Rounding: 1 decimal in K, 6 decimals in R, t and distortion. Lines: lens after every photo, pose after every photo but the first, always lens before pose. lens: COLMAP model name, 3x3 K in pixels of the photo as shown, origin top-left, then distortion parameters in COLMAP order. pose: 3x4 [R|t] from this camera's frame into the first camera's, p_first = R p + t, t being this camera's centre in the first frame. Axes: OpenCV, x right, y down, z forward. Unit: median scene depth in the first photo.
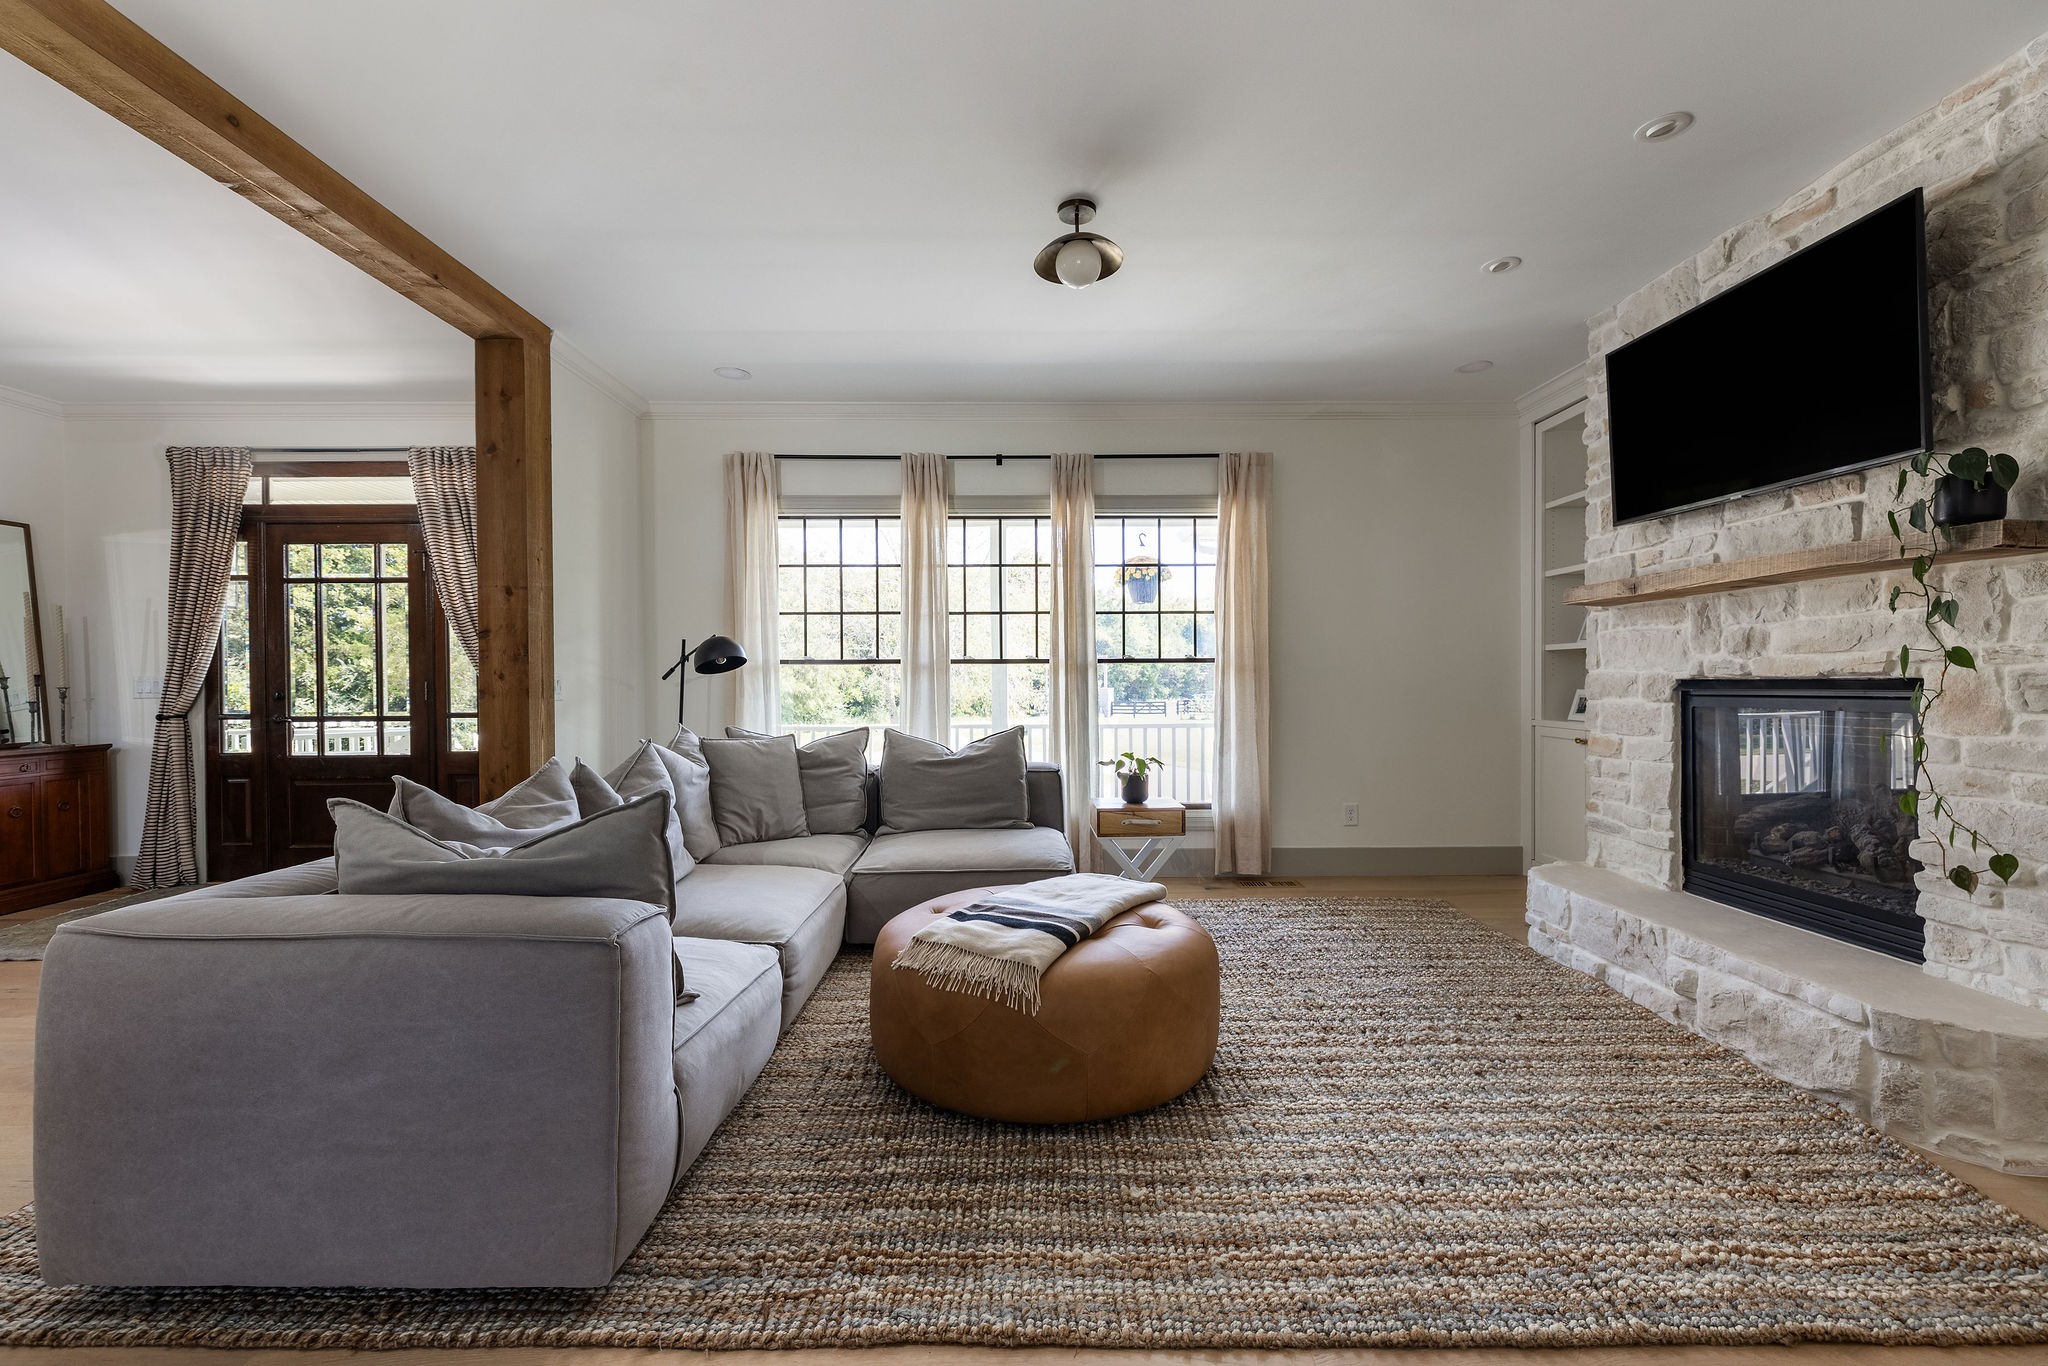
lens RADIAL K [[893.8, 0, 1024.0], [0, 893.8, 683.0], [0, 0, 1]] dist [-0.000336, 0.000048]
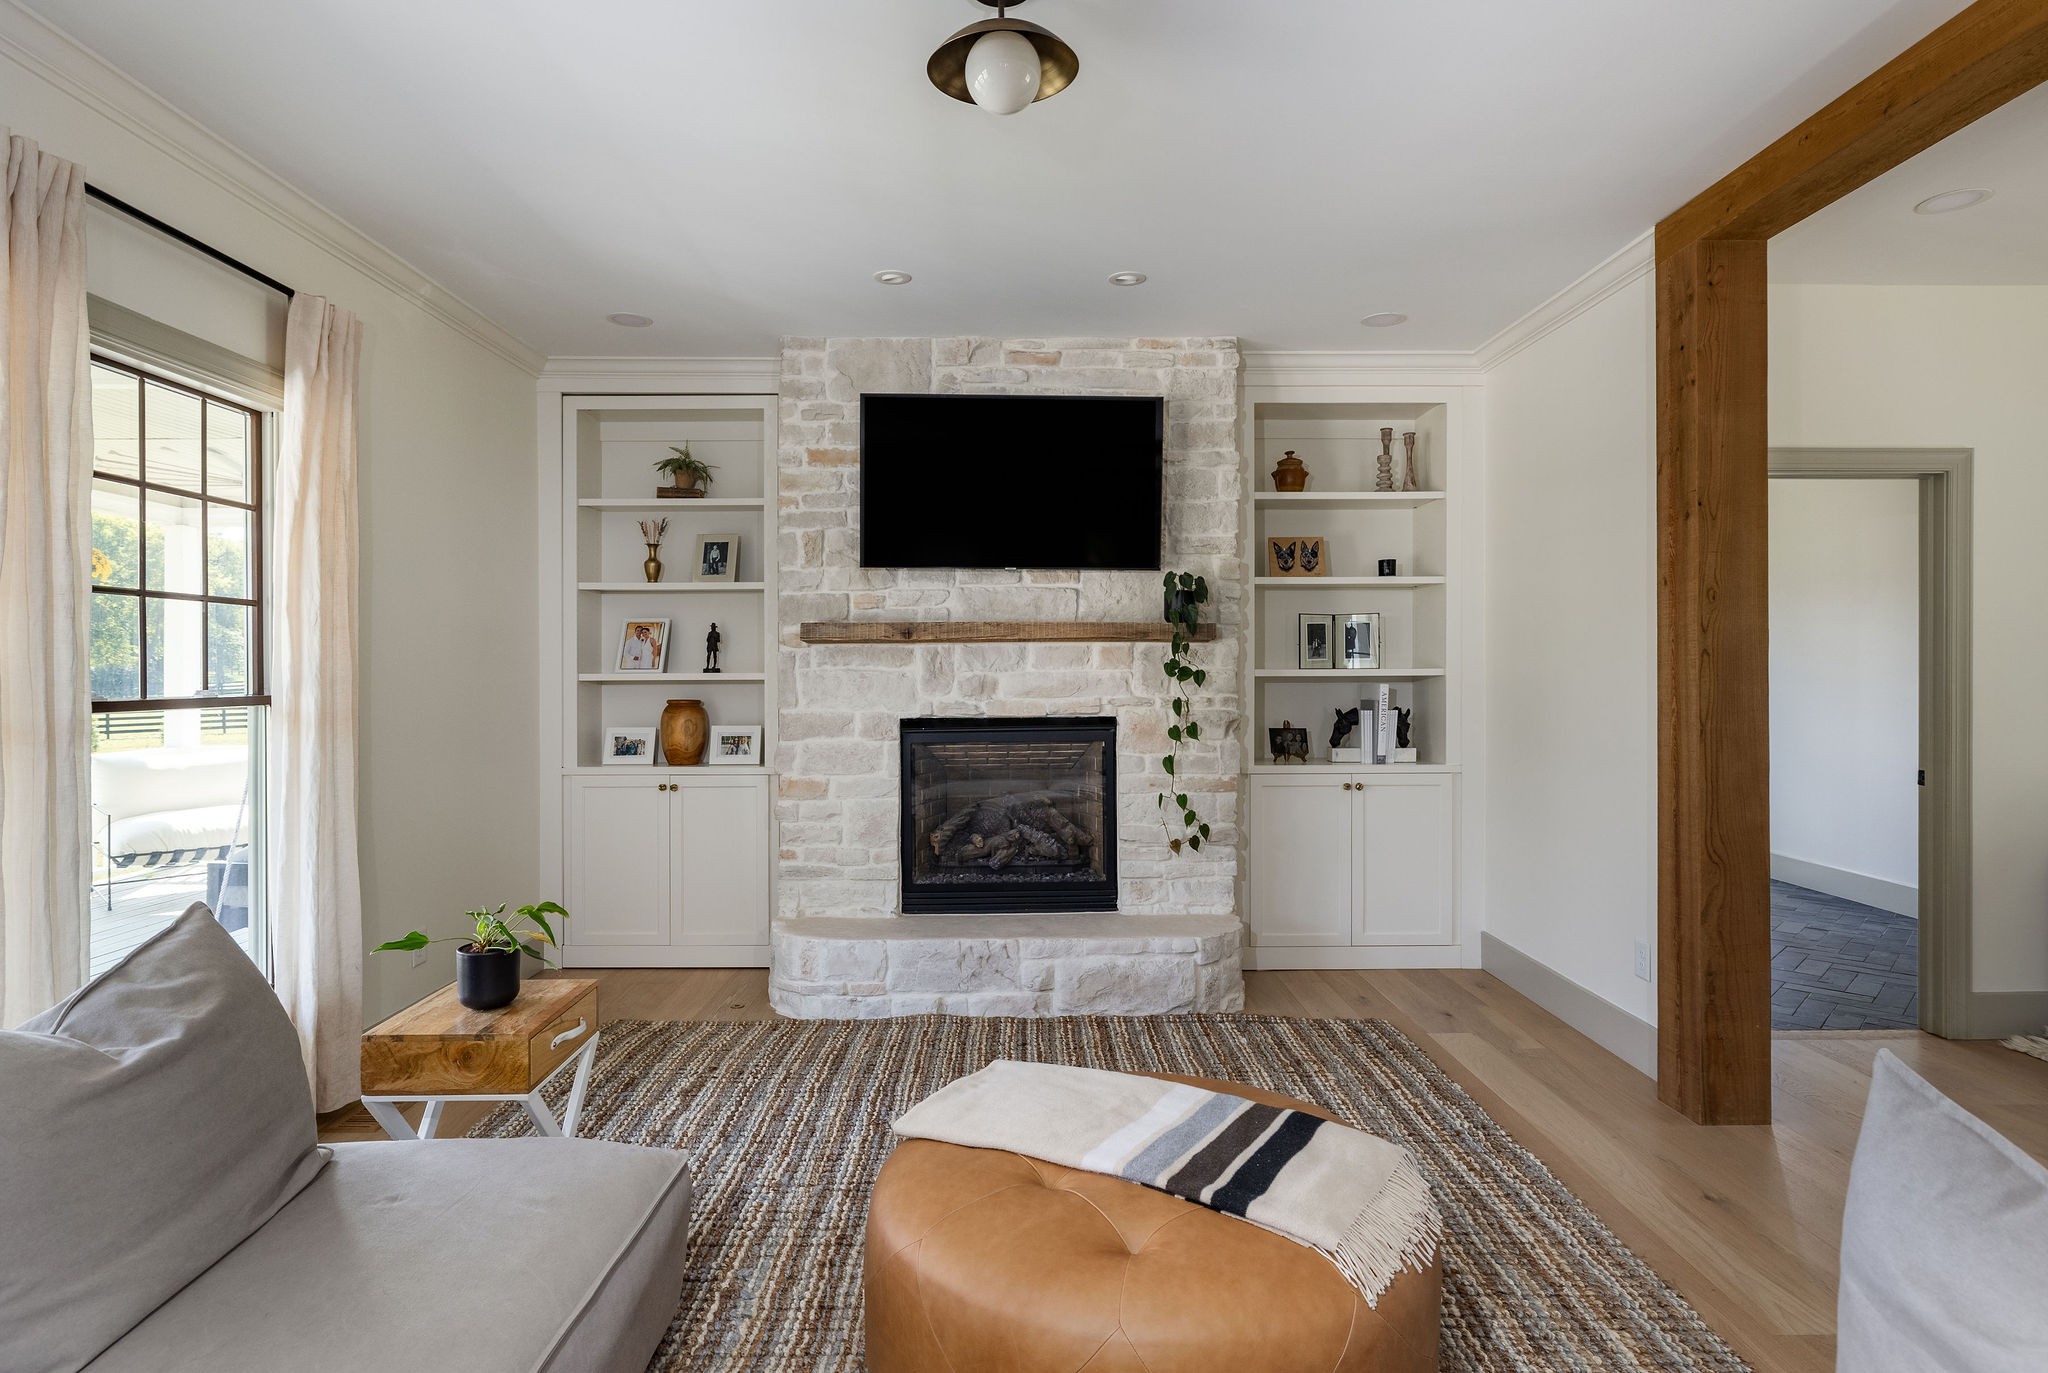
lens RADIAL K [[1104.6, 0, 1031.6], [0, 1104.6, 666.7], [0, 0, 1]] dist [0.000281, 0.000139]
pose [[-0.028631, 0.003654, 0.999583, -0.554862], [0.004939, 0.999982, -0.003514, -0.055858], [-0.999578, 0.004836, -0.028648, 0.809930]]
